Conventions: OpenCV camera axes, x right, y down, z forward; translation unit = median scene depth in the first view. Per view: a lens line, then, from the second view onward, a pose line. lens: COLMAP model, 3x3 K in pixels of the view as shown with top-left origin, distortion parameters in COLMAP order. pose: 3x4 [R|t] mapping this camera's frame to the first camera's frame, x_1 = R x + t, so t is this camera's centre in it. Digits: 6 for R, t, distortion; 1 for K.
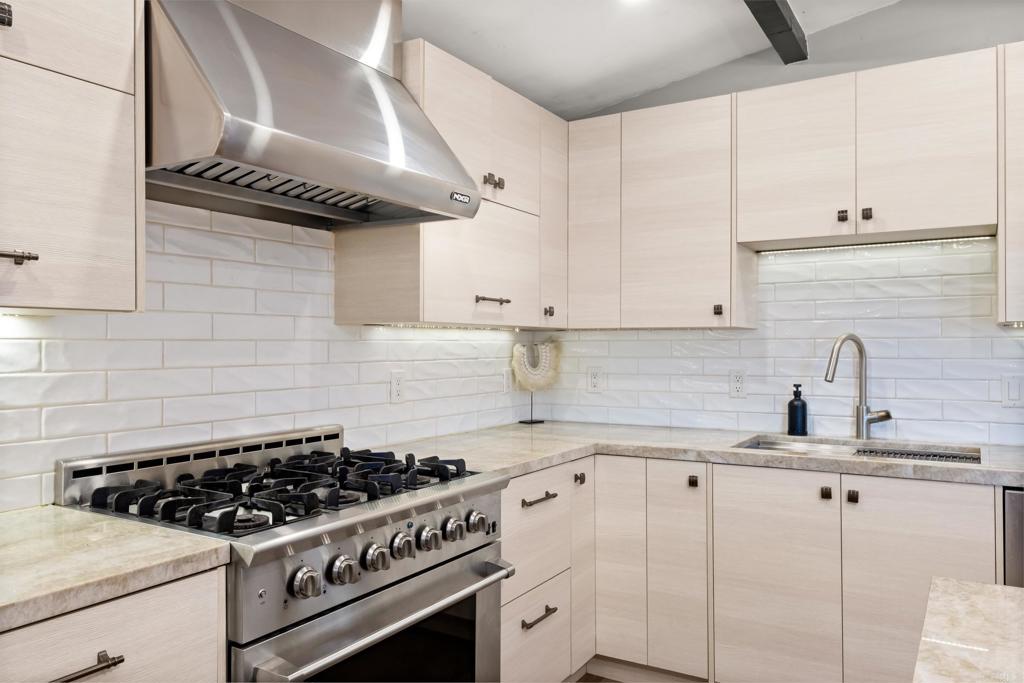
lens RADIAL K [[756.1, 0, 517.1], [0, 756.1, 341.3], [0, 0, 1]] dist [-0.004734, 0.001008]
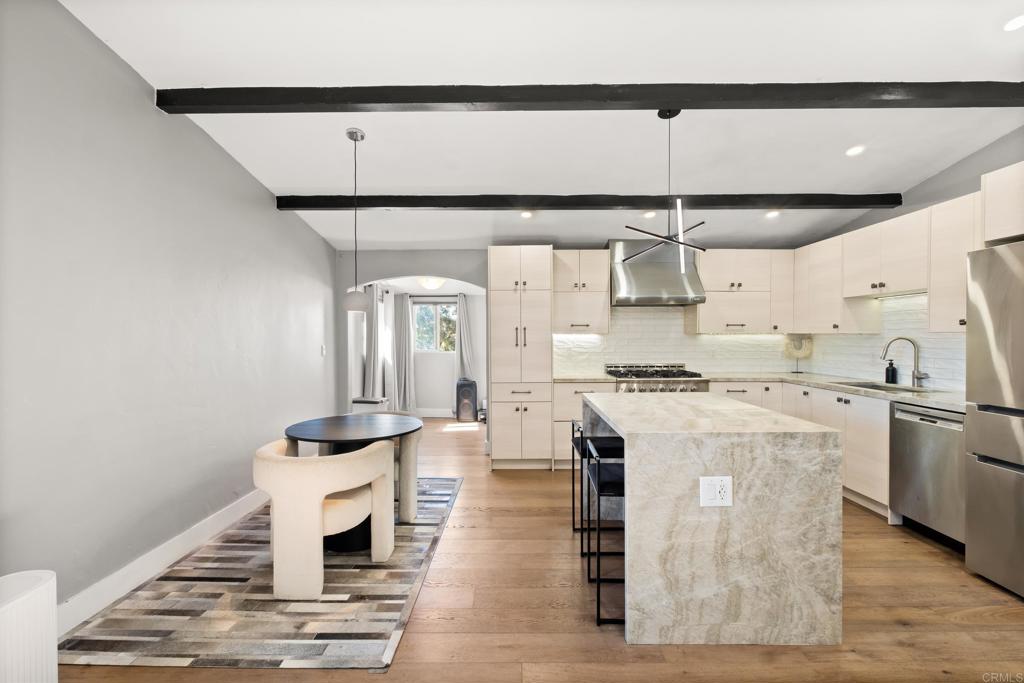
lens RADIAL K [[459.0, 0, 505.0], [0, 459.0, 339.2], [0, 0, 1]] dist [-0.002962, -0.001558]
pose [[0.493903, 0.007004, -0.869489, 1.016301], [0.004477, 0.999934, 0.010598, -0.021023], [0.869506, -0.009127, 0.493838, -0.632582]]
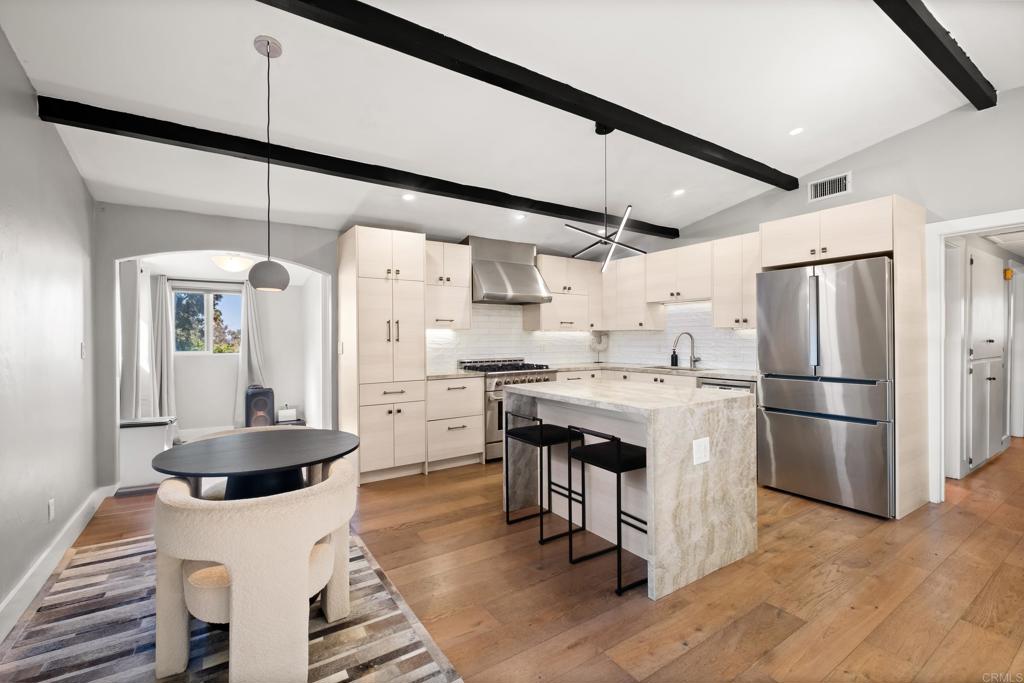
lens RADIAL K [[459.0, 0, 514.9], [0, 459.0, 338.3], [0, 0, 1]] dist [-0.002962, -0.001558]
pose [[0.904001, -0.002016, -0.427526, 0.607907], [0.003920, 0.999986, 0.003572, 0.007115], [0.427513, -0.004905, 0.903996, -0.936142]]
